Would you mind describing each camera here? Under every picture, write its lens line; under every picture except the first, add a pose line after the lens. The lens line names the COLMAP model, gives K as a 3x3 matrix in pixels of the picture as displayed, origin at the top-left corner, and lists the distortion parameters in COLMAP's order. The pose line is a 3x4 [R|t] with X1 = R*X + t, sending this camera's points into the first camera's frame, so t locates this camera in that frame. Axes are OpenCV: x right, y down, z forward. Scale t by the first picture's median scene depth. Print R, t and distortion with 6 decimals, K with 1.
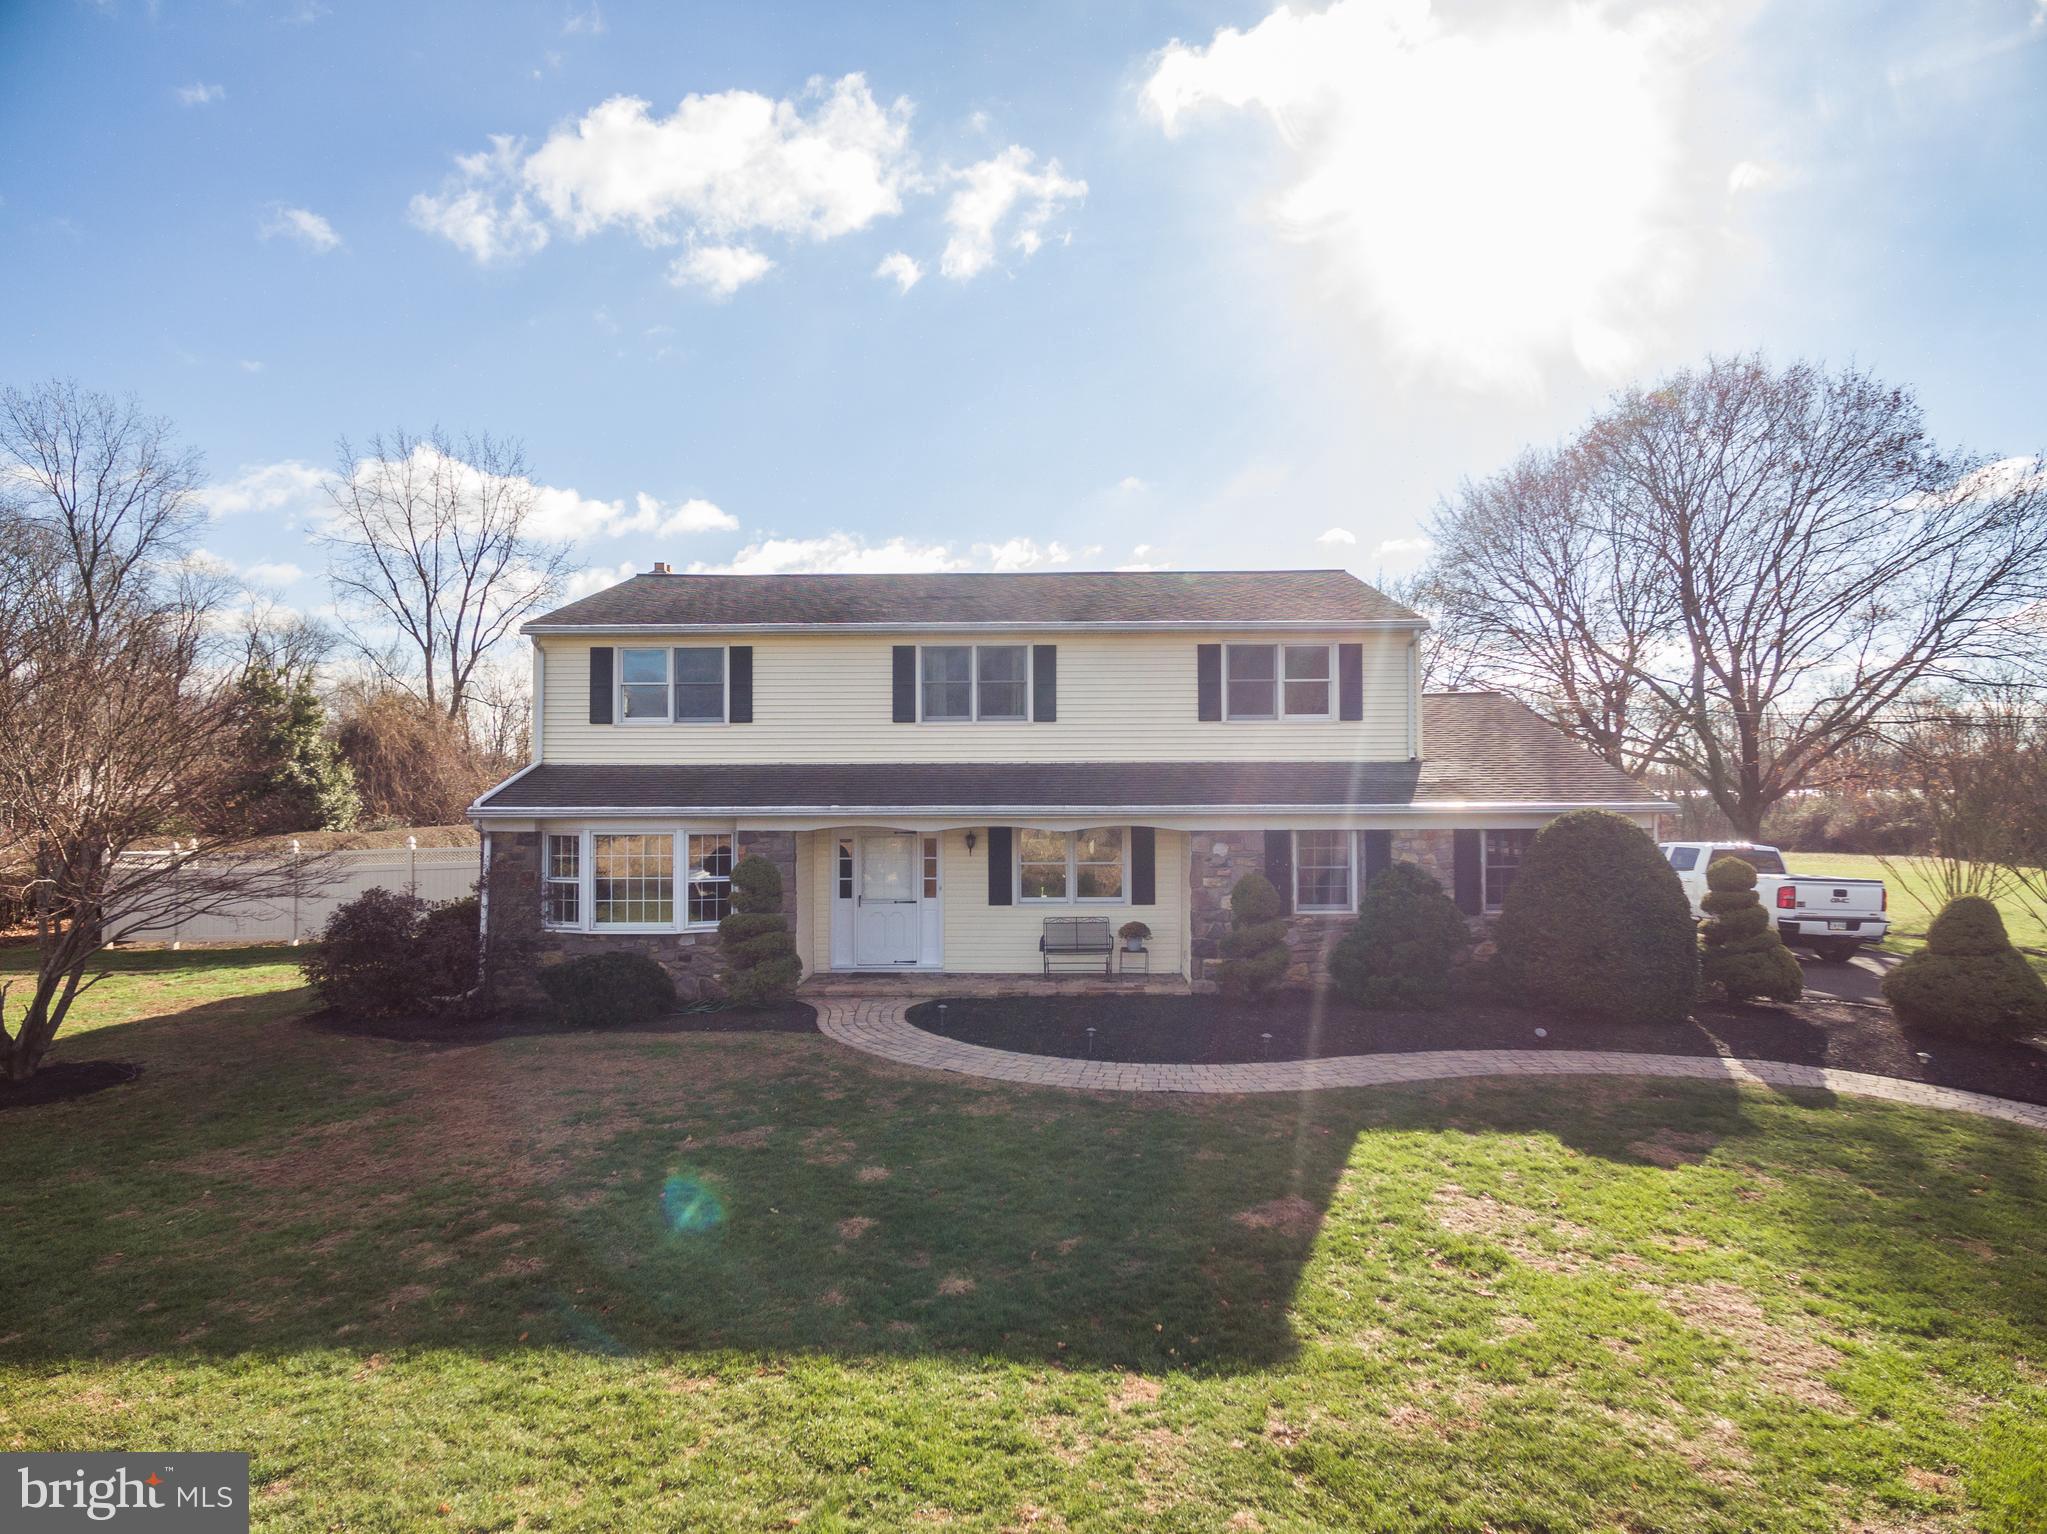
lens RADIAL K [[1170.8, 0, 1023.5], [0, 1170.8, 767.0], [0, 0, 1]] dist [0.003773, 0.003047]
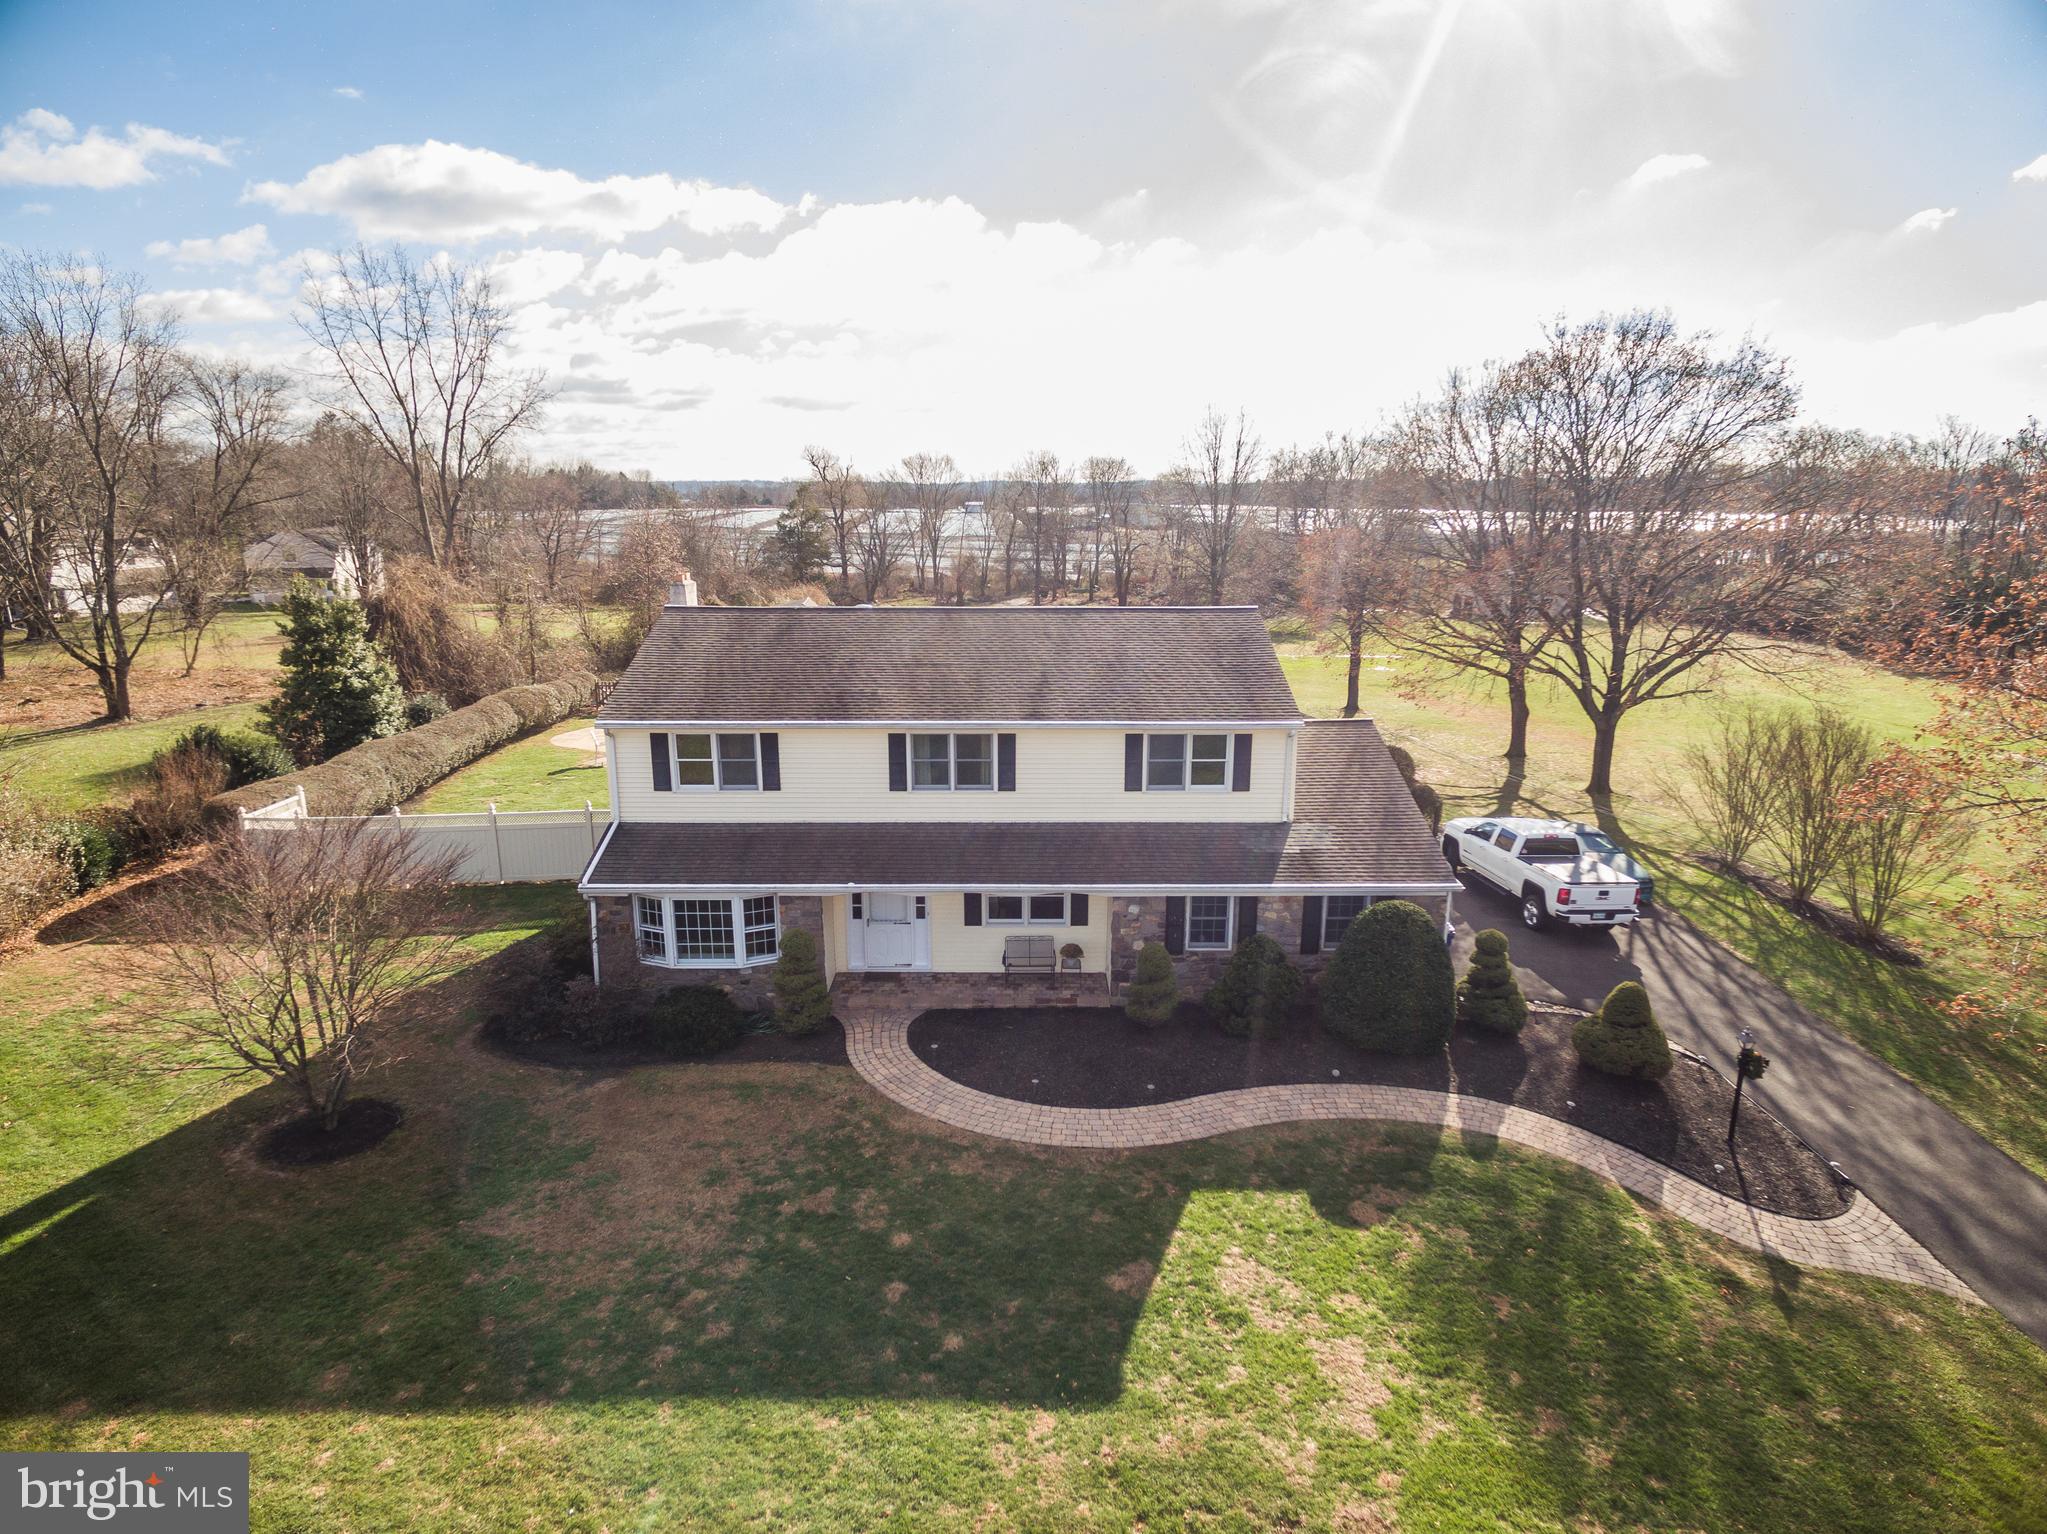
lens RADIAL K [[1170.8, 0, 1023.5], [0, 1170.8, 767.0], [0, 0, 1]] dist [0.003773, 0.003047]
pose [[0.999665, 0.000293, 0.025871, 0.006615], [-0.007028, 0.965411, 0.260638, -0.892674], [-0.024900, -0.260733, 0.965090, -0.551836]]
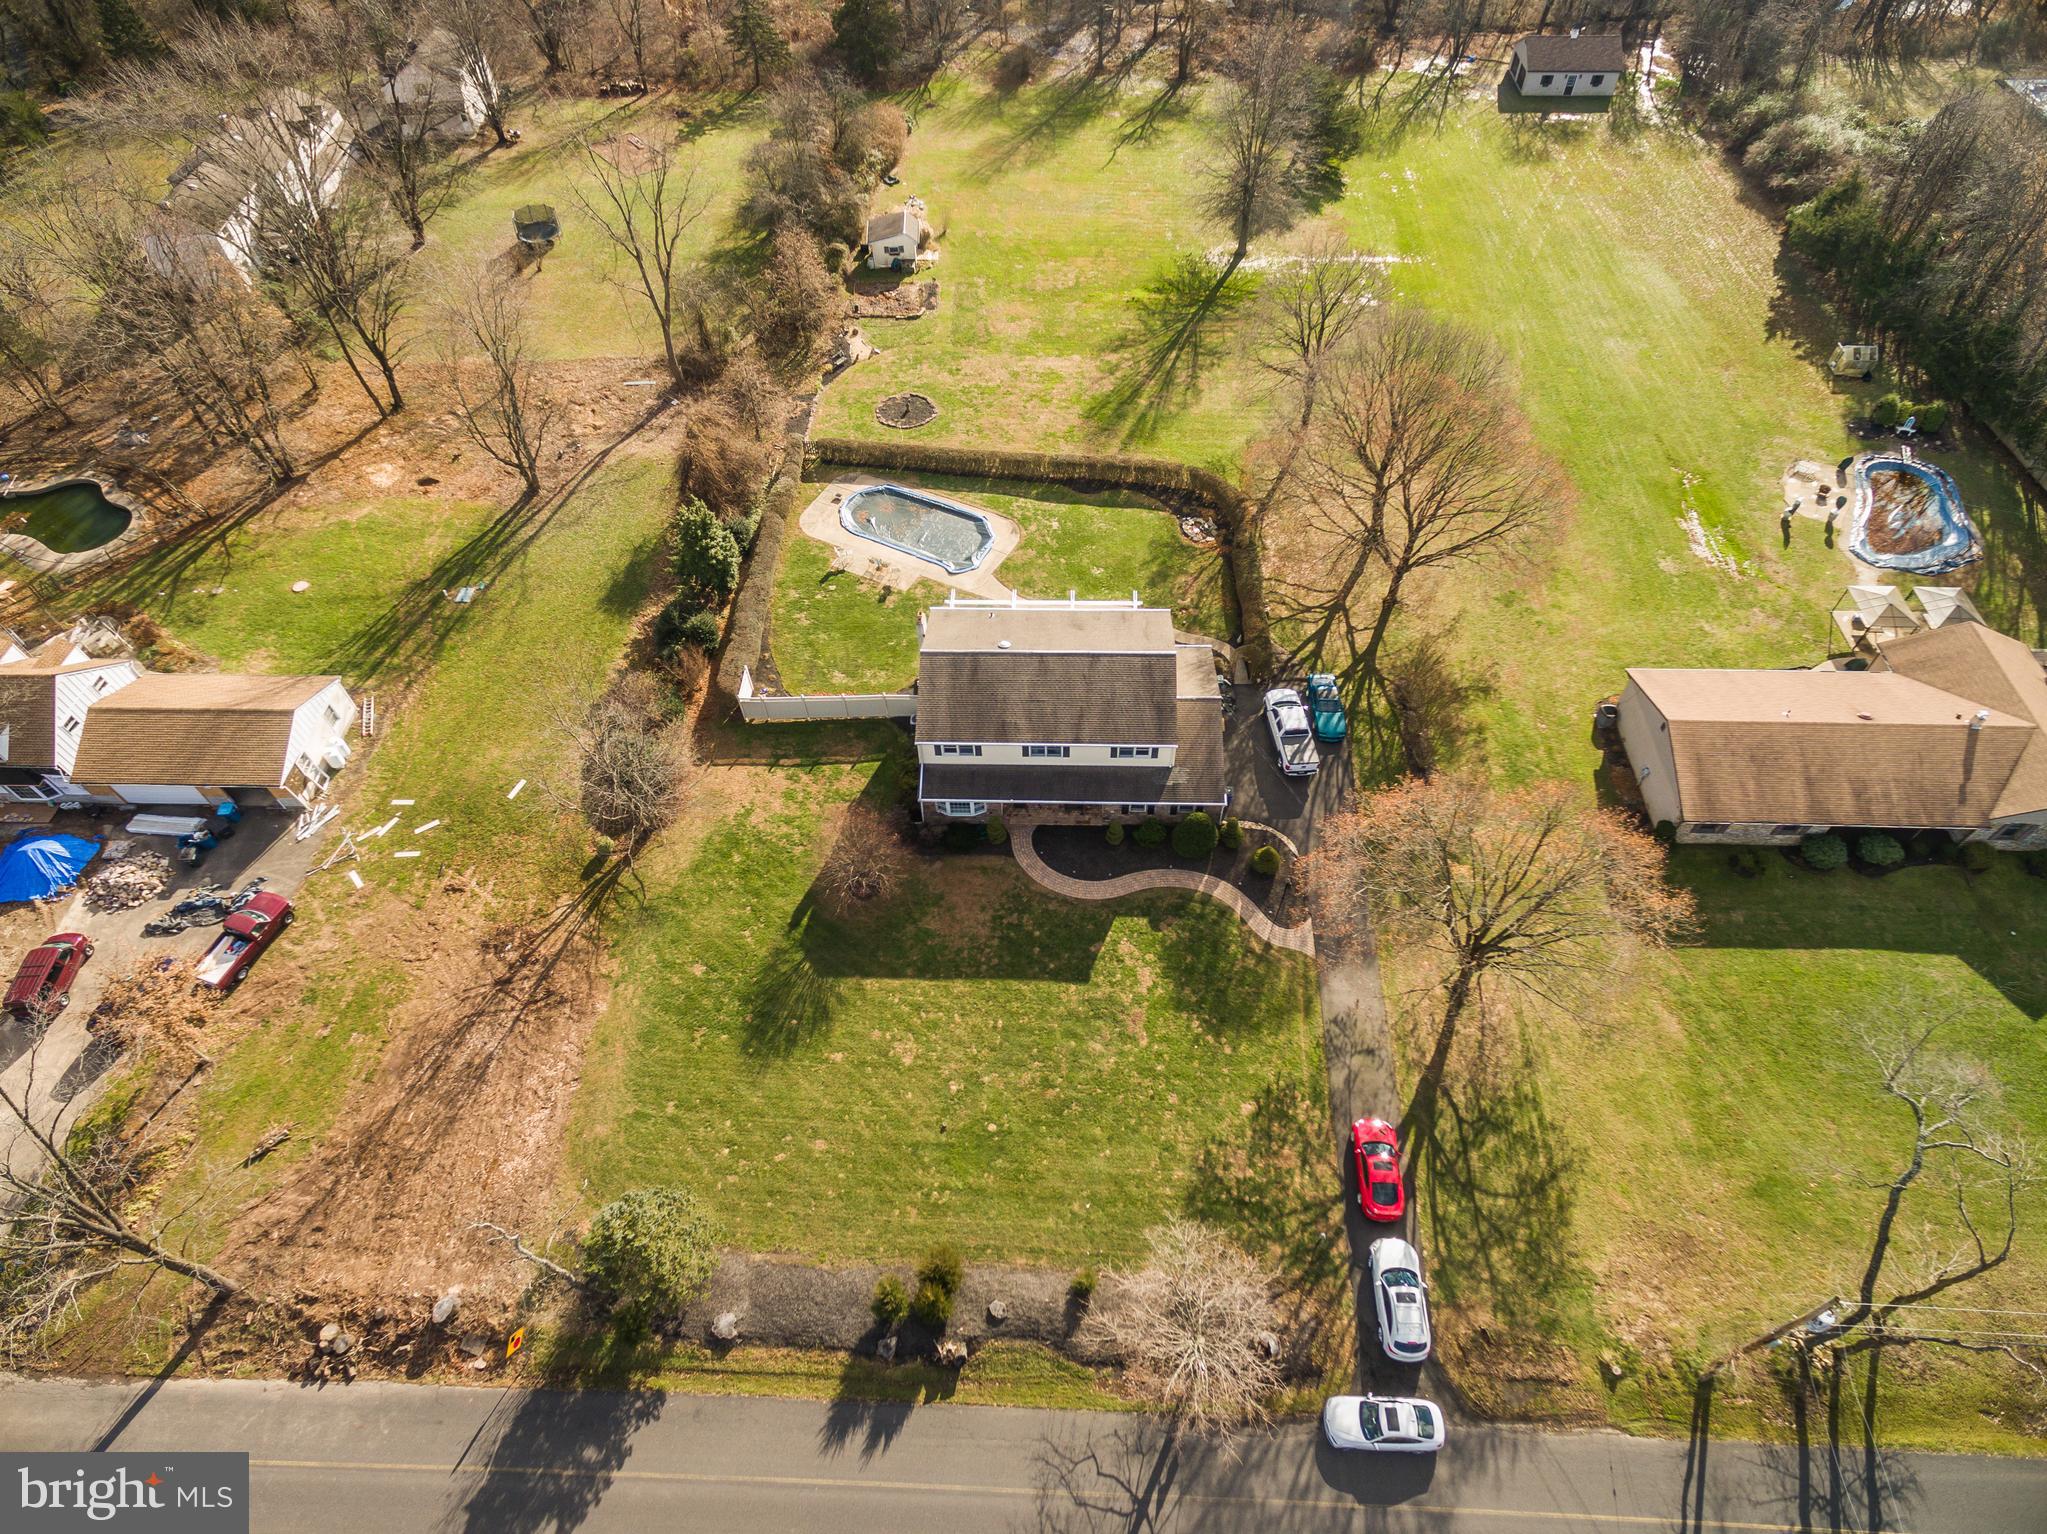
lens RADIAL K [[1190.6, 0, 1023.5], [0, 1190.6, 767.0], [0, 0, 1]] dist [0.006825, 0.000852]
pose [[0.999655, 0.000913, -0.026235, -0.036147], [0.020267, 0.608295, 0.793452, -6.348766], [0.016683, -0.793710, 0.608067, -2.650142]]
